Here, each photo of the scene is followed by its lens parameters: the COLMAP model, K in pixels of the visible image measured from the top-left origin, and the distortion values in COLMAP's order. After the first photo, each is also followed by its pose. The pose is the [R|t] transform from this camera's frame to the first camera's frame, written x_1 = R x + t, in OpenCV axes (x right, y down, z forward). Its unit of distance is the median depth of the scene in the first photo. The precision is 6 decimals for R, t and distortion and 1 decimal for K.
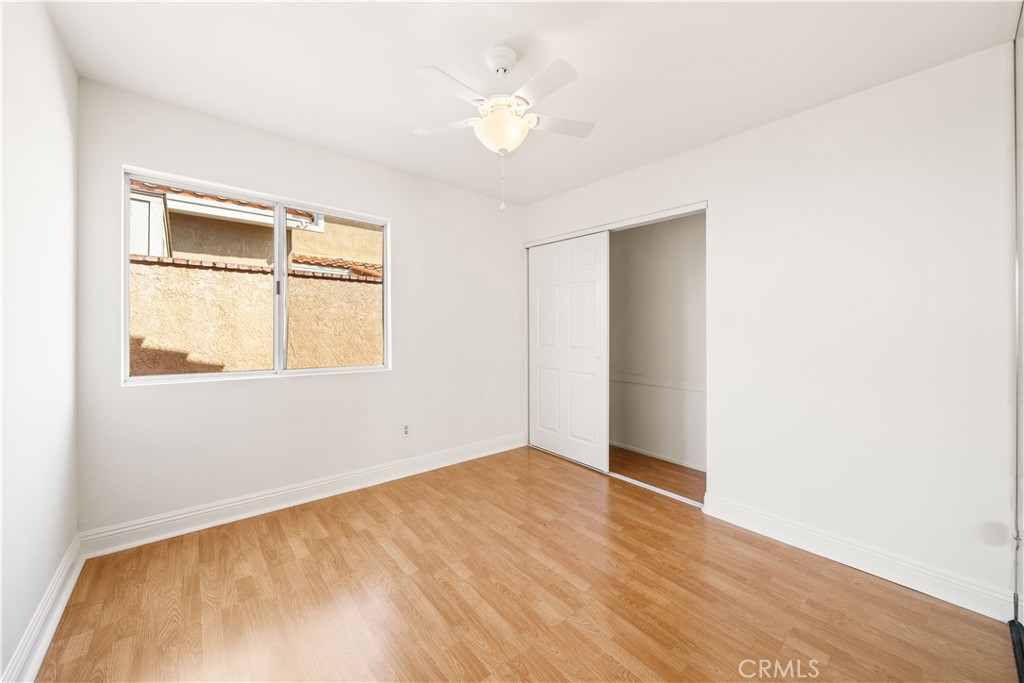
lens RADIAL K [[383.5, 0, 513.1], [0, 383.5, 334.5], [0, 0, 1]] dist [-0.000237, -0.000010]
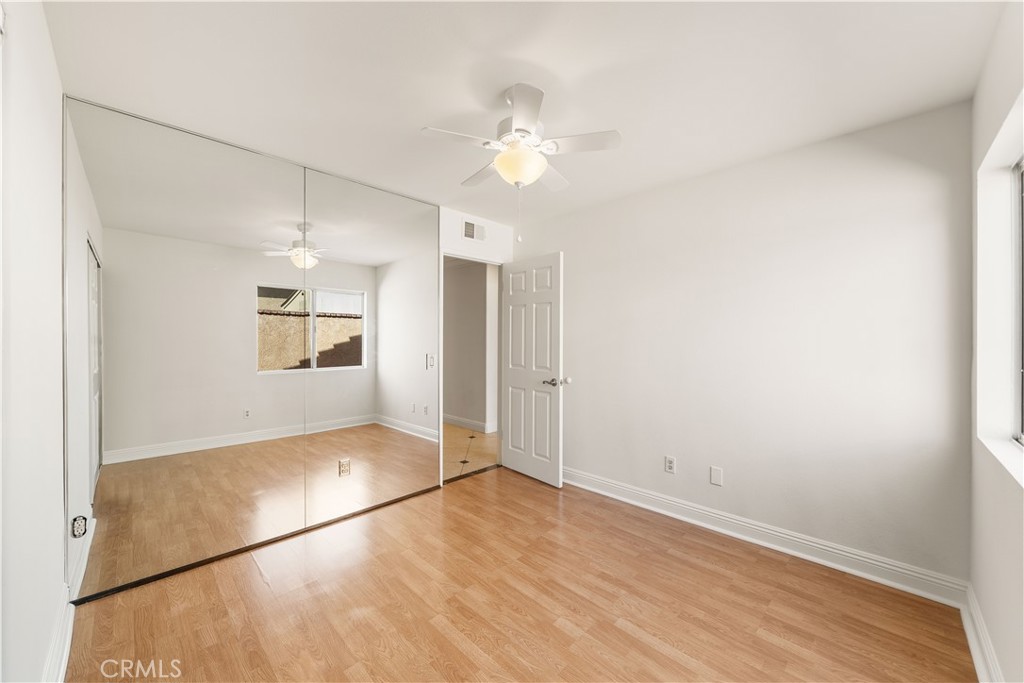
lens RADIAL K [[383.5, 0, 511.3], [0, 383.5, 341.9], [0, 0, 1]] dist [-0.000237, -0.000010]
pose [[-0.996139, -0.016472, -0.086234, 0.090485], [-0.018198, 0.999649, 0.019274, -0.074982], [0.085887, 0.020769, -0.996088, 1.934019]]
